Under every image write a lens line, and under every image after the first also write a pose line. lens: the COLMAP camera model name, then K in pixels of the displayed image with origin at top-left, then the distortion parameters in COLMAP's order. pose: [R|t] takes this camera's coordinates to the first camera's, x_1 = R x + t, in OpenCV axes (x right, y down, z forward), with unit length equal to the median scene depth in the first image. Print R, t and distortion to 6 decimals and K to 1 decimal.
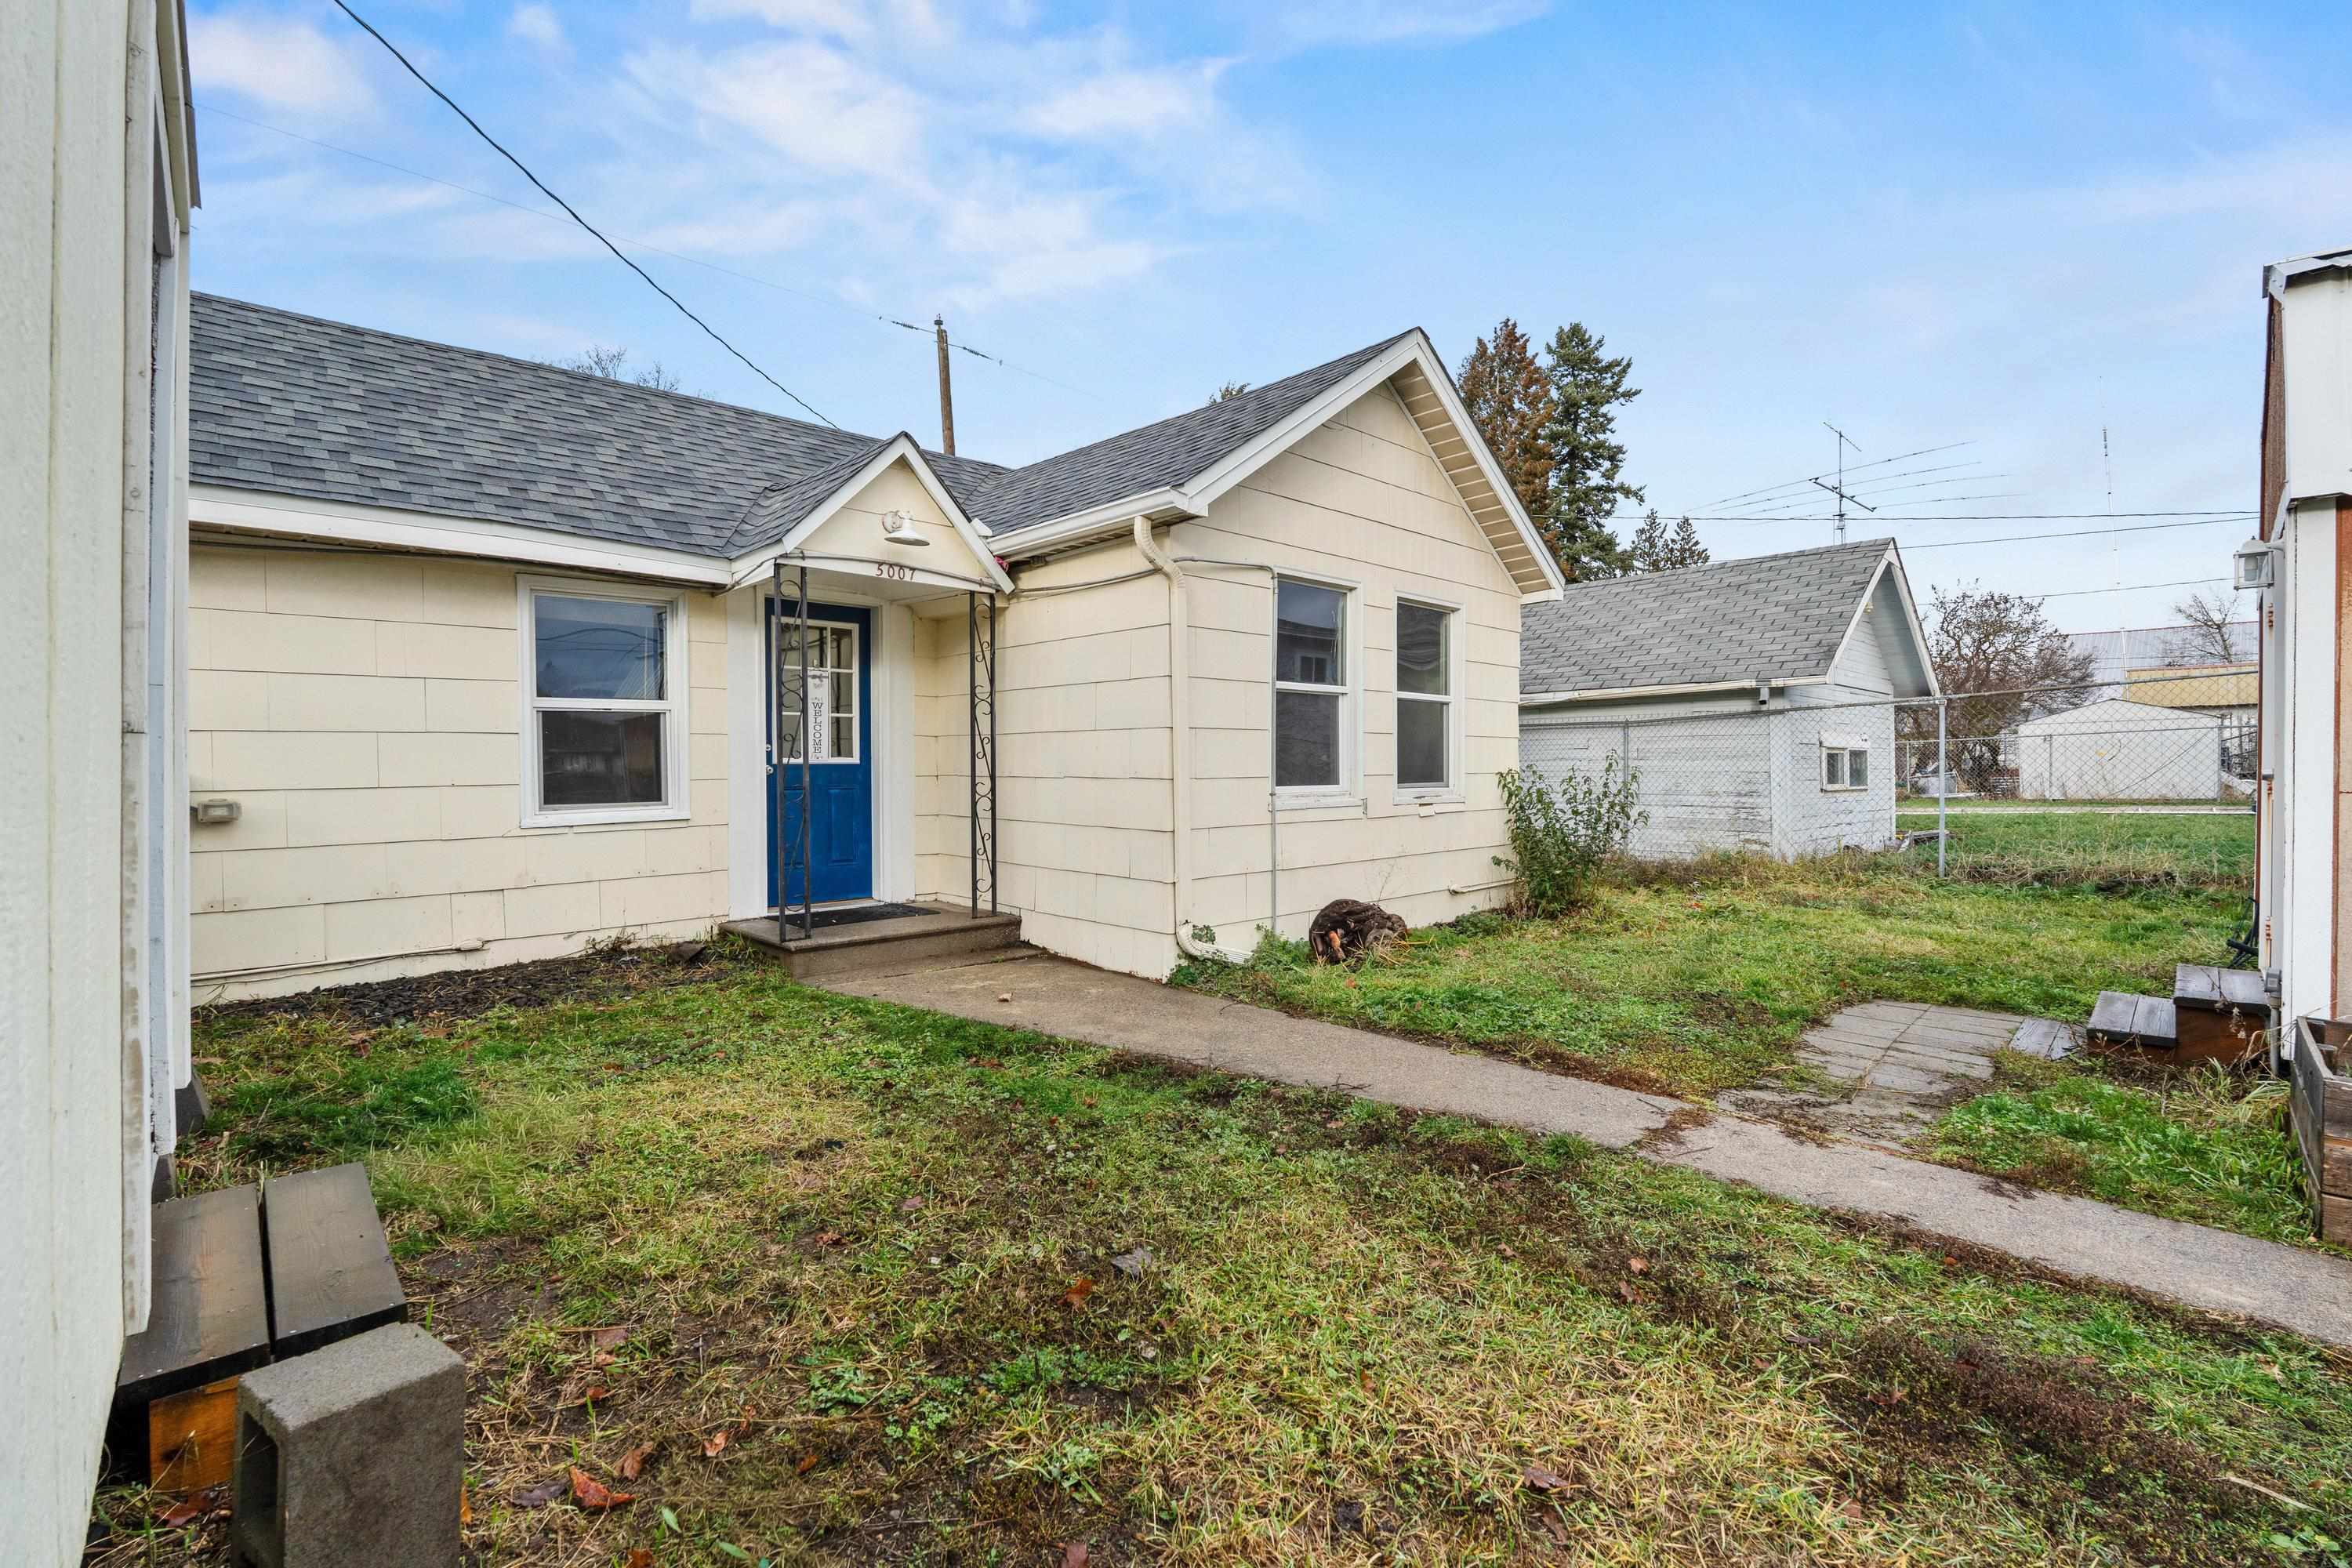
lens RADIAL K [[1033.8, 0, 1173.9], [0, 1033.8, 771.3], [0, 0, 1]] dist [0.000122, -0.000713]
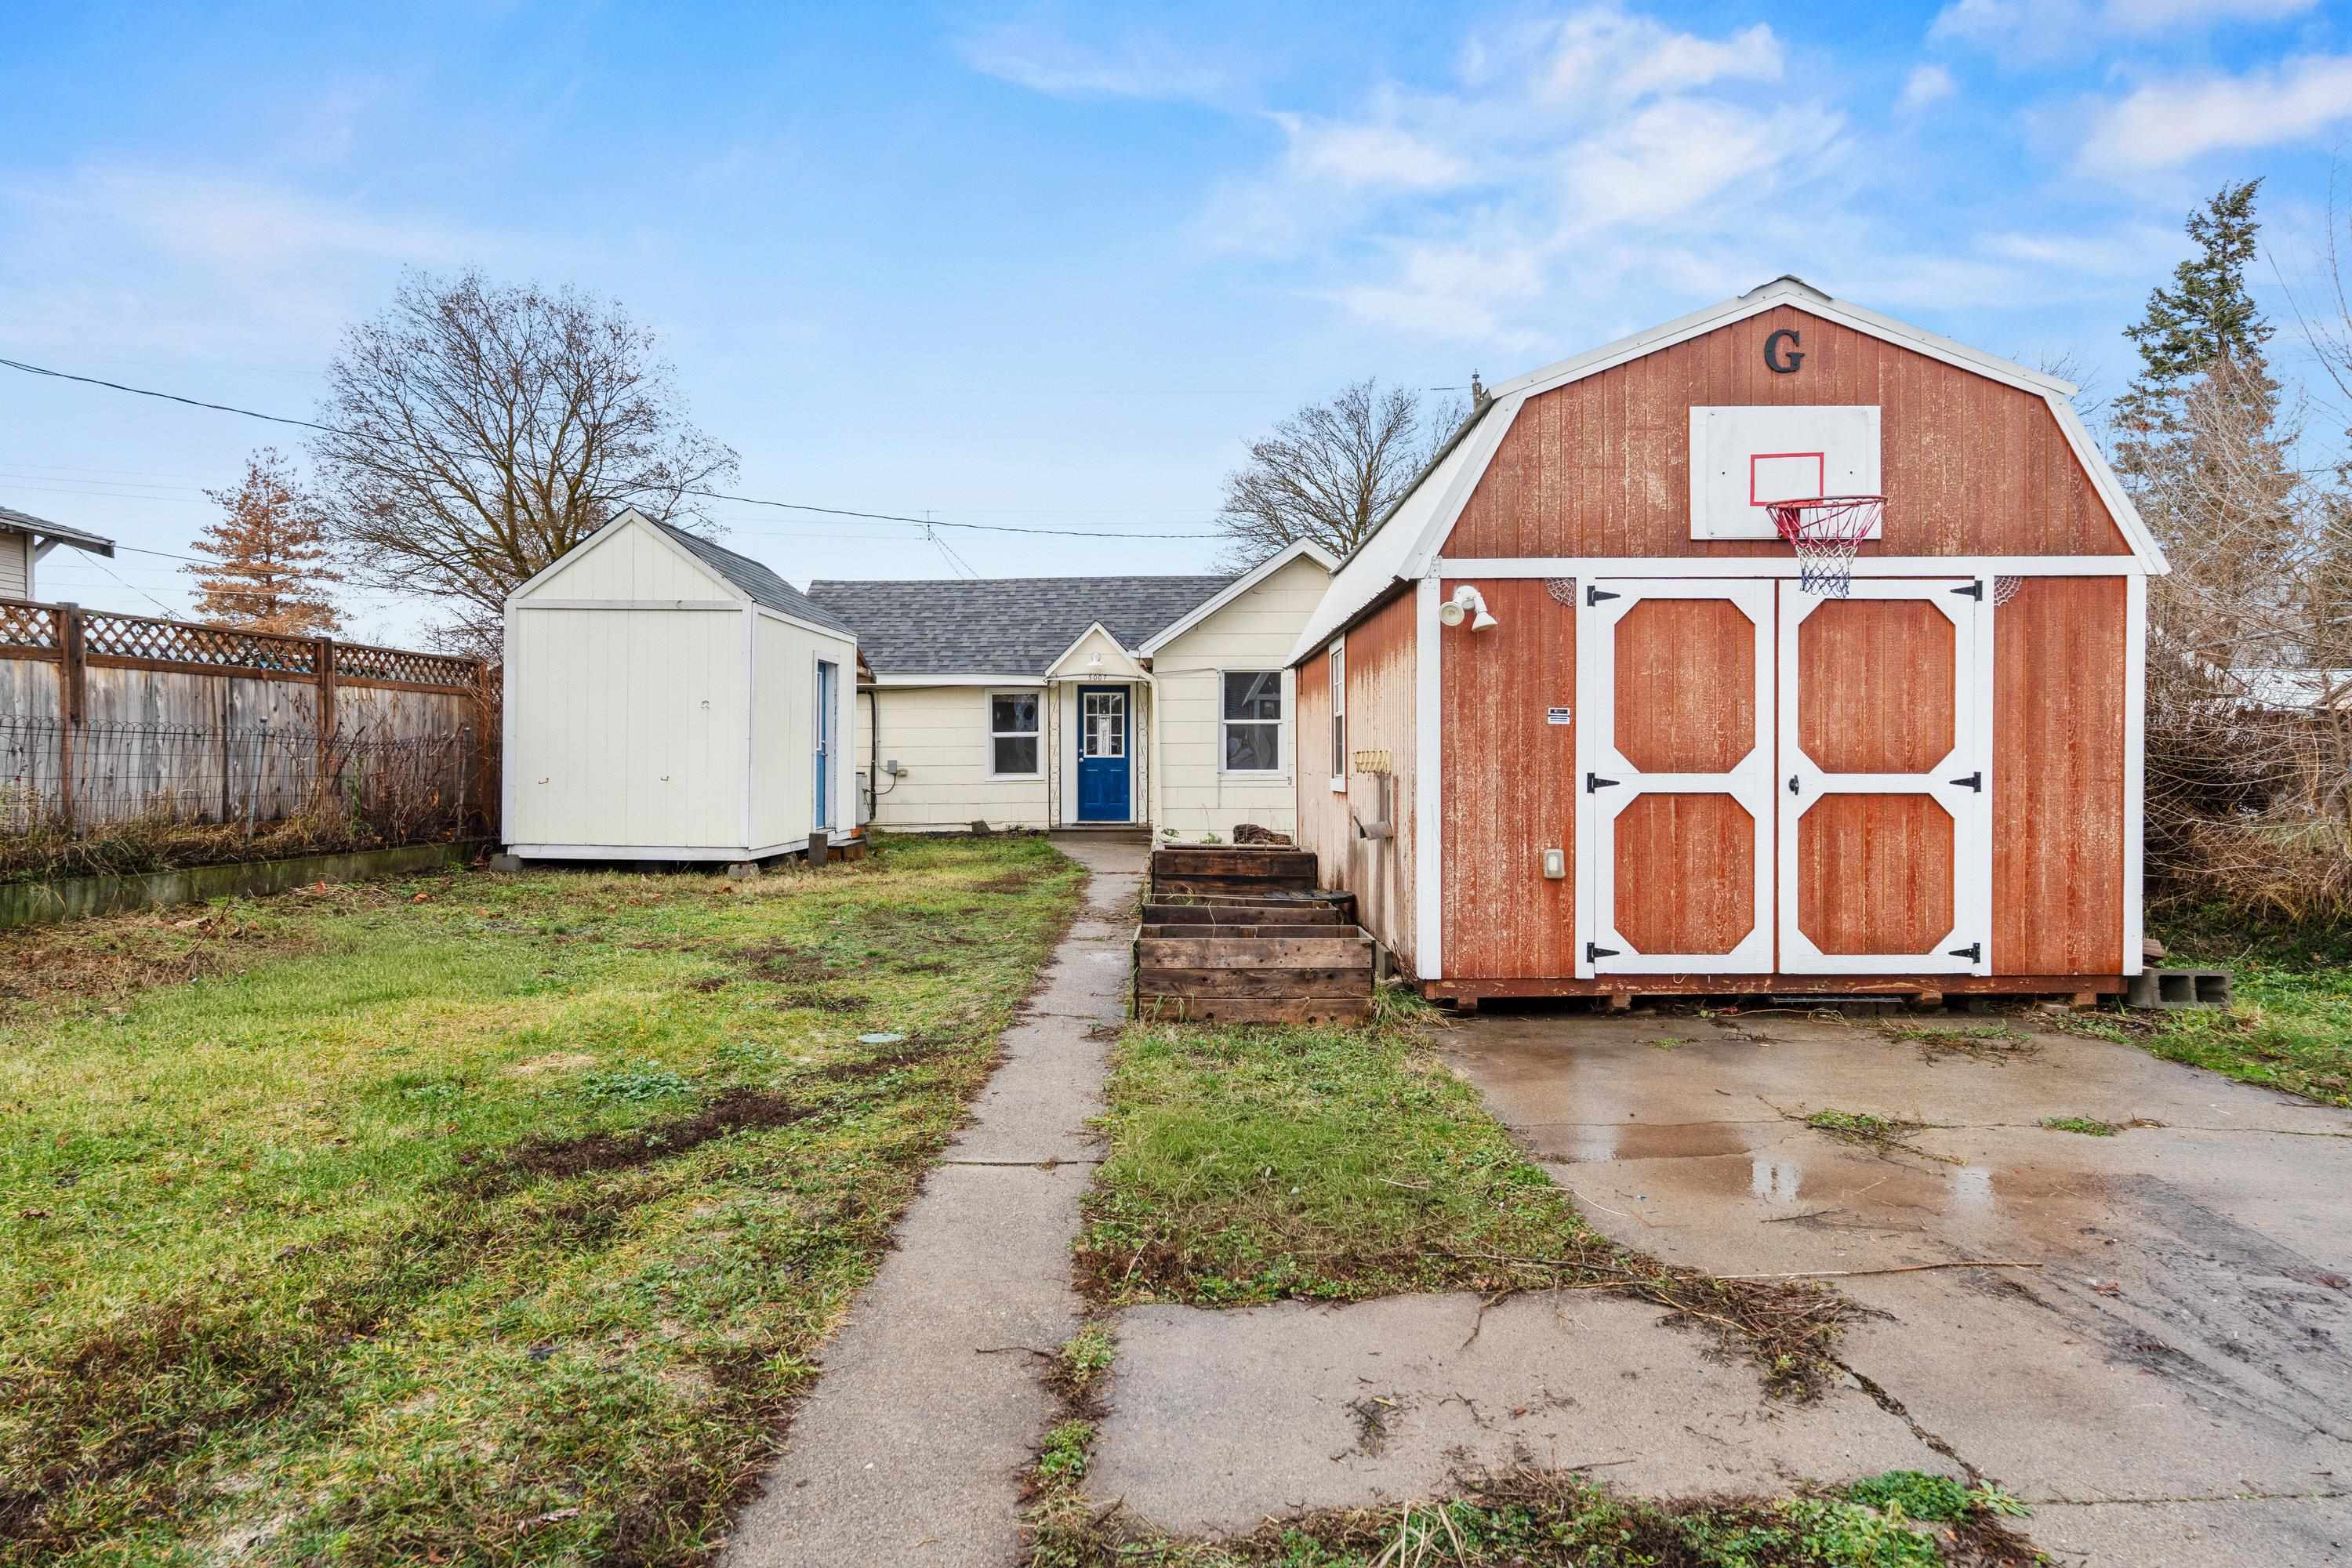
lens RADIAL K [[1326.6, 0, 1169.0], [0, 1326.6, 760.7], [0, 0, 1]] dist [-0.003541, -0.000053]
pose [[0.712261, 0.007425, -0.701876, 1.980937], [-0.006357, 0.999971, 0.004128, -0.014894], [0.701886, 0.001522, 0.712288, -1.048686]]
